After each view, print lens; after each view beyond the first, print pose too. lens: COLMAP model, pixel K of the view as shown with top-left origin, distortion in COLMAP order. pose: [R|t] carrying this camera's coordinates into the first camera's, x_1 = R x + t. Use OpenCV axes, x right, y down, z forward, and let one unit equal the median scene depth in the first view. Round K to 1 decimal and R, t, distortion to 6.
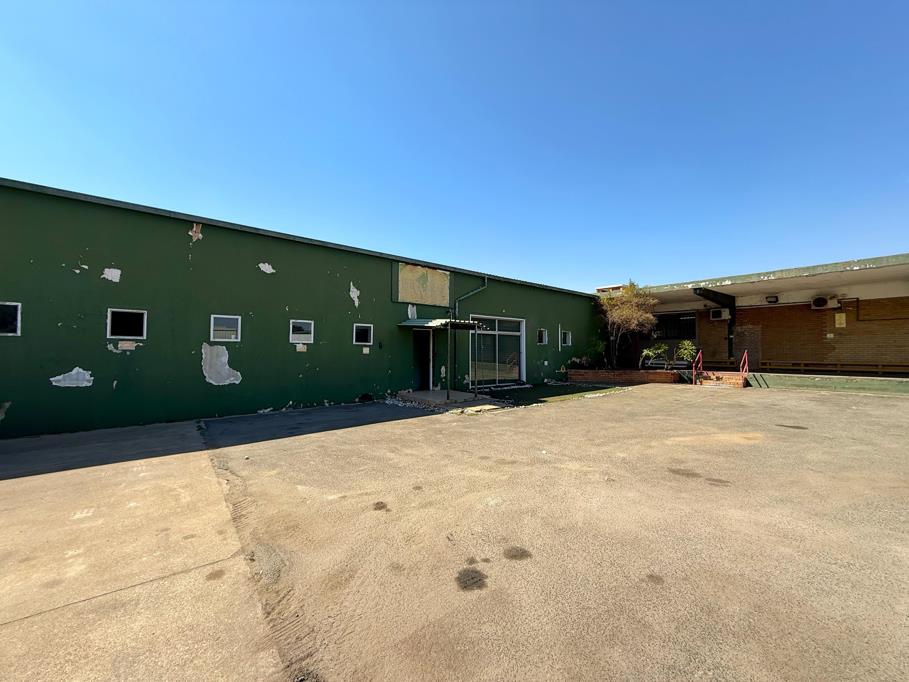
lens RADIAL K [[363.3, 0, 450.3], [0, 363.3, 344.8], [0, 0, 1]] dist [-0.000773, 0.000312]
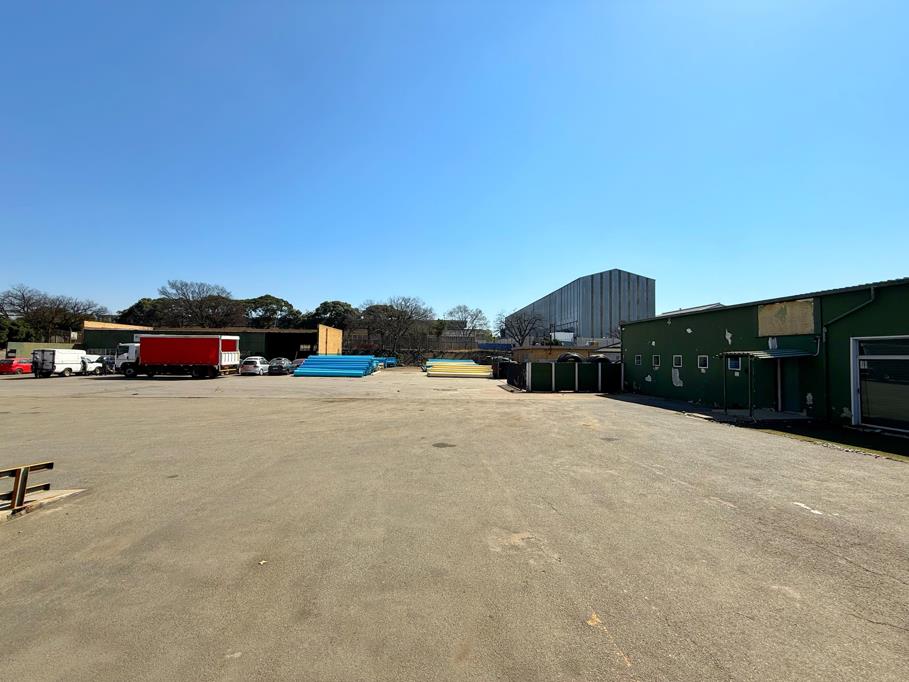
lens RADIAL K [[363.3, 0, 454.2], [0, 363.3, 342.5], [0, 0, 1]] dist [-0.000773, 0.000312]
pose [[-0.555142, -0.035535, -0.830996, 1.281127], [0.012262, 0.998629, -0.050895, -0.040238], [0.831665, -0.038443, -0.553945, 0.696544]]
